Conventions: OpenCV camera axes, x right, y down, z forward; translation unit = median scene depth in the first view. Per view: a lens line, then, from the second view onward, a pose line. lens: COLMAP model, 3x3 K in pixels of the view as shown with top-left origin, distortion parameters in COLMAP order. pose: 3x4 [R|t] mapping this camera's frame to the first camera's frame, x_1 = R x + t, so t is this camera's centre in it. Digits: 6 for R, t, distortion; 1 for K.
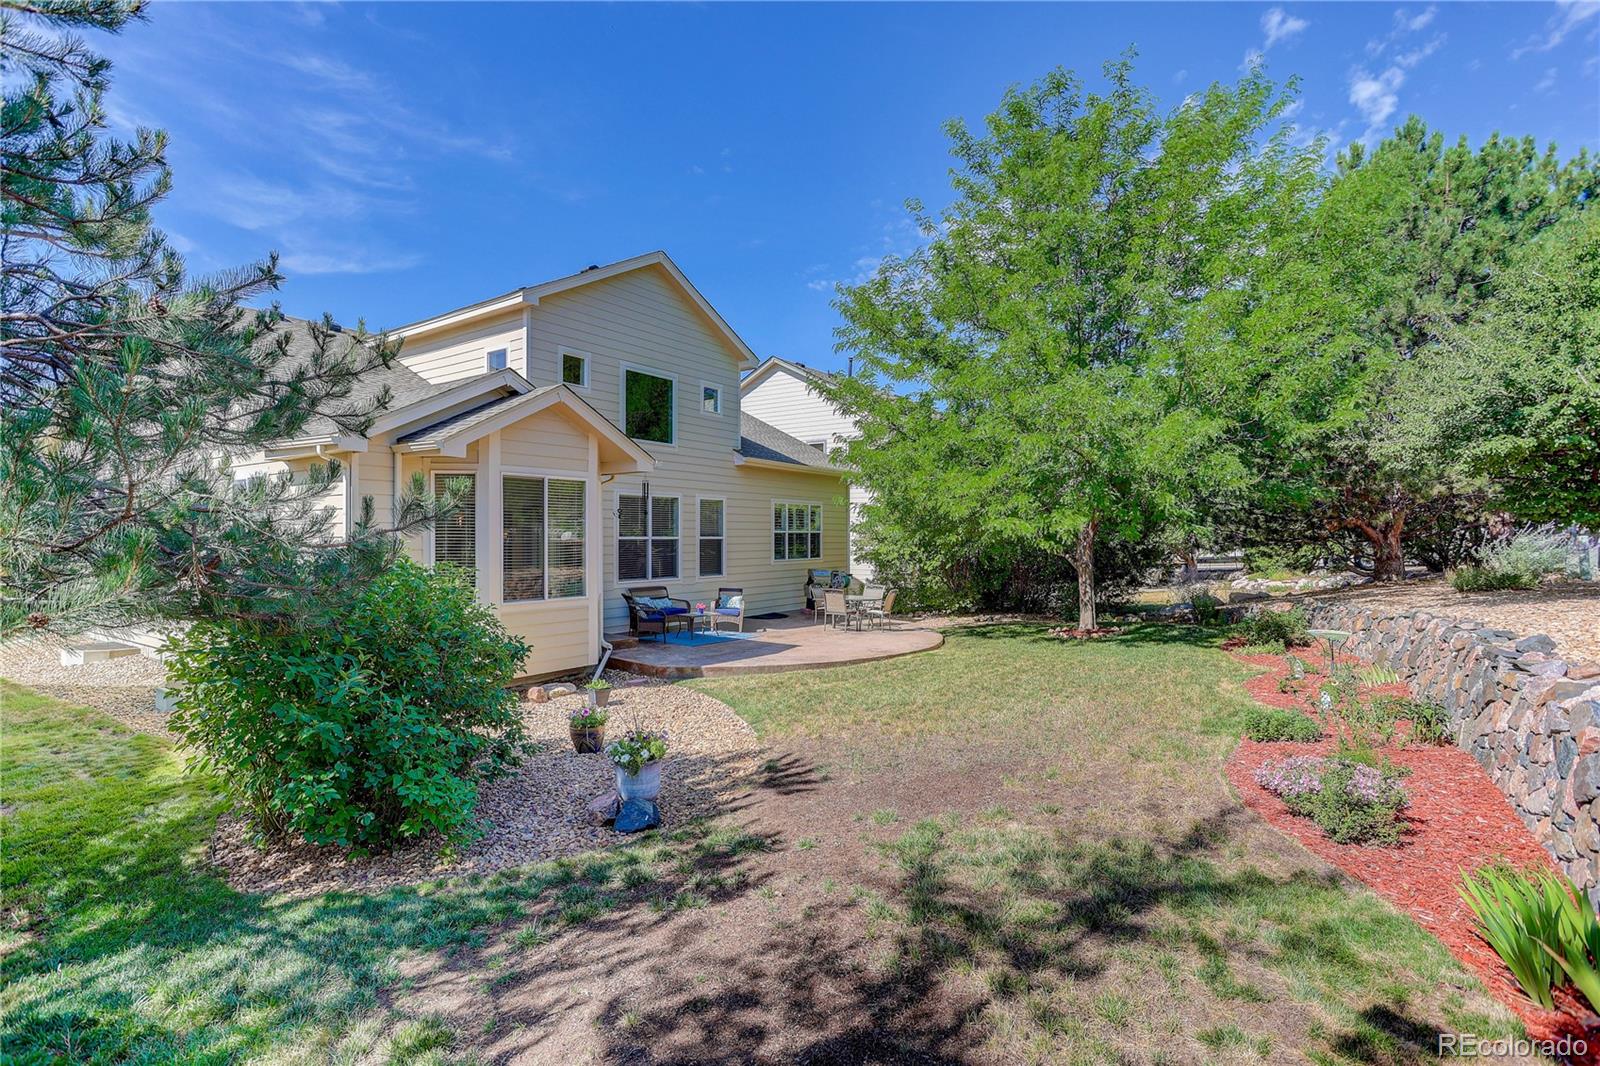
lens RADIAL K [[758.7, 0, 800.0], [0, 758.7, 533.0], [0, 0, 1]] dist [-0.002643, -0.000350]
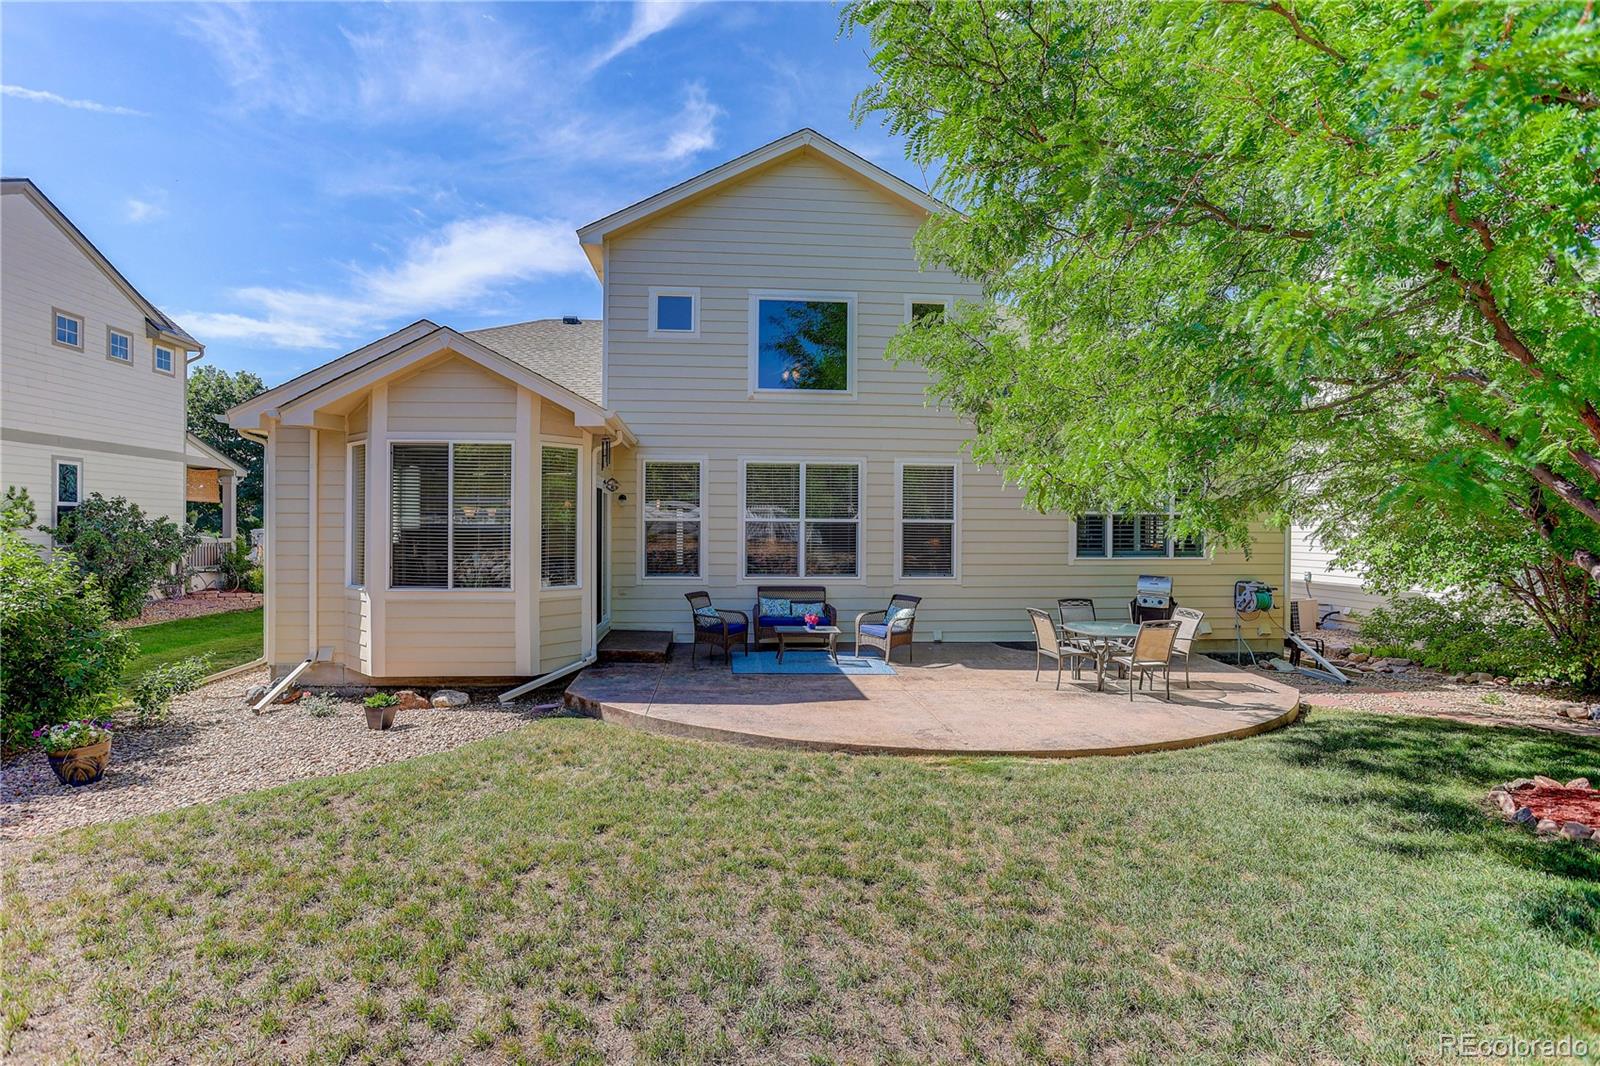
lens RADIAL K [[758.7, 0, 800.0], [0, 758.7, 533.0], [0, 0, 1]] dist [-0.002643, -0.000350]
pose [[0.633909, 0.008786, -0.773358, 0.366321], [-0.003123, 0.999956, 0.008801, 0.012131], [0.773402, -0.003164, 0.633908, 0.510107]]
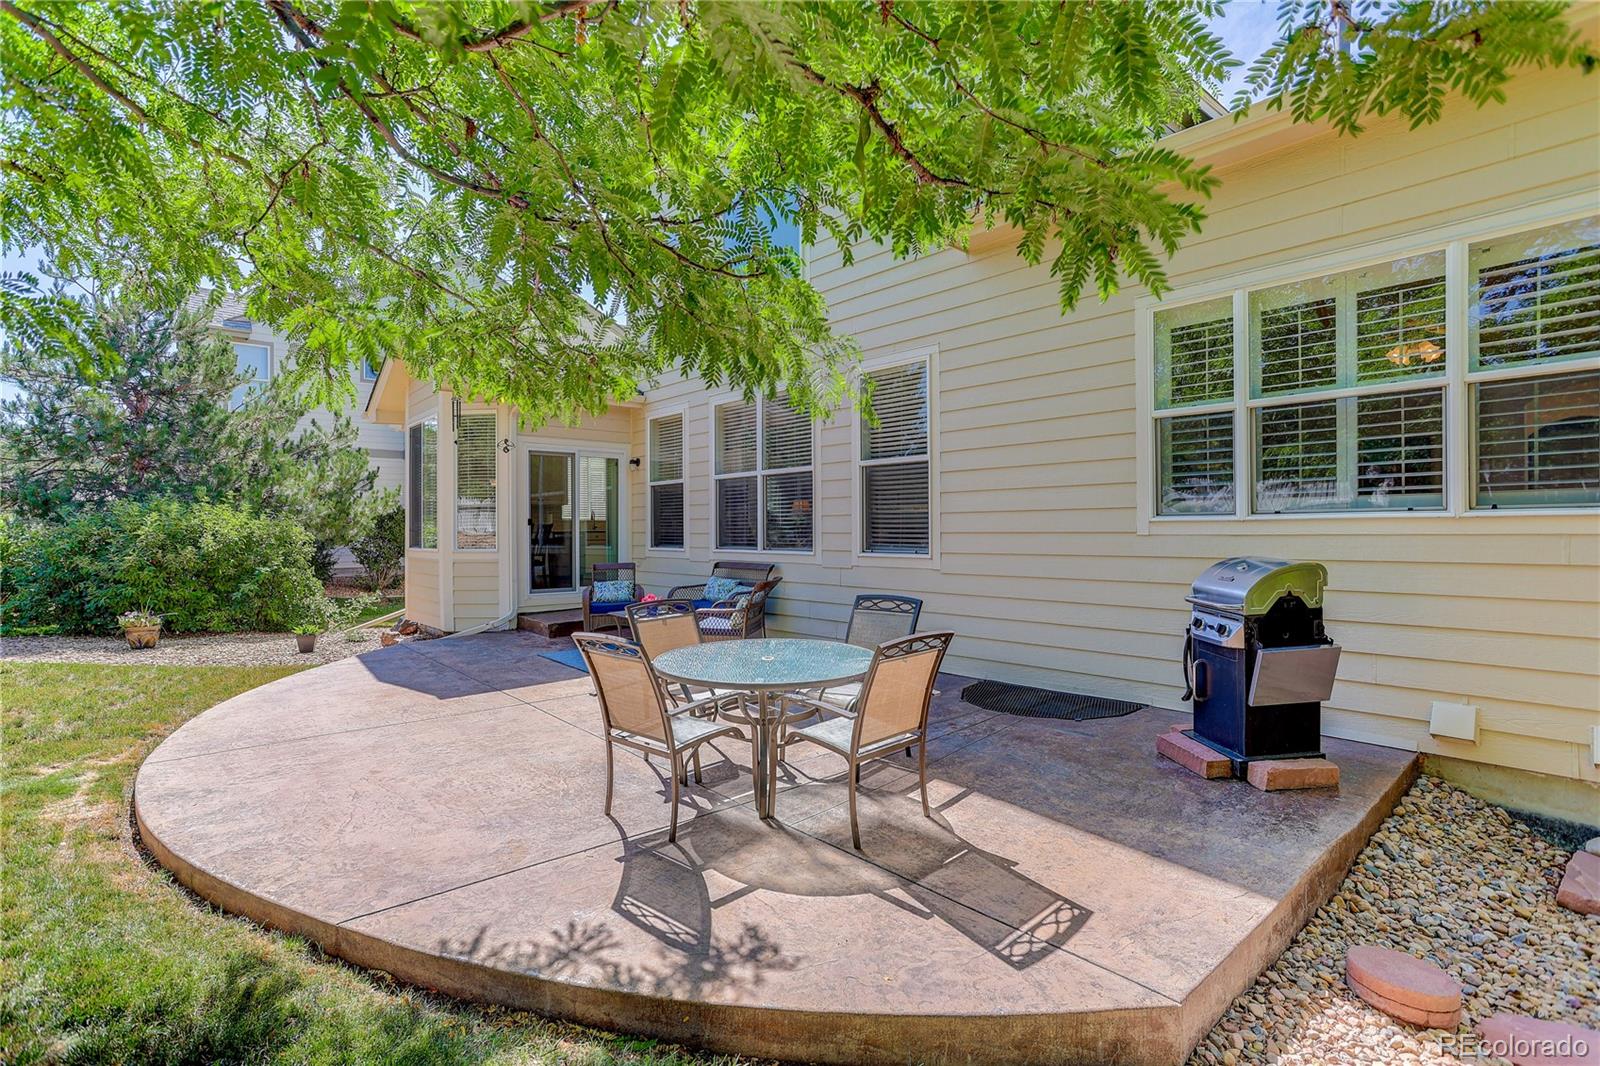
lens RADIAL K [[758.7, 0, 800.0], [0, 758.7, 533.0], [0, 0, 1]] dist [-0.002643, -0.000350]
pose [[-0.214341, 0.001816, -0.976757, 0.313901], [0.005176, 0.999986, 0.000723, 0.047548], [0.976745, -0.004901, -0.214348, 1.110340]]
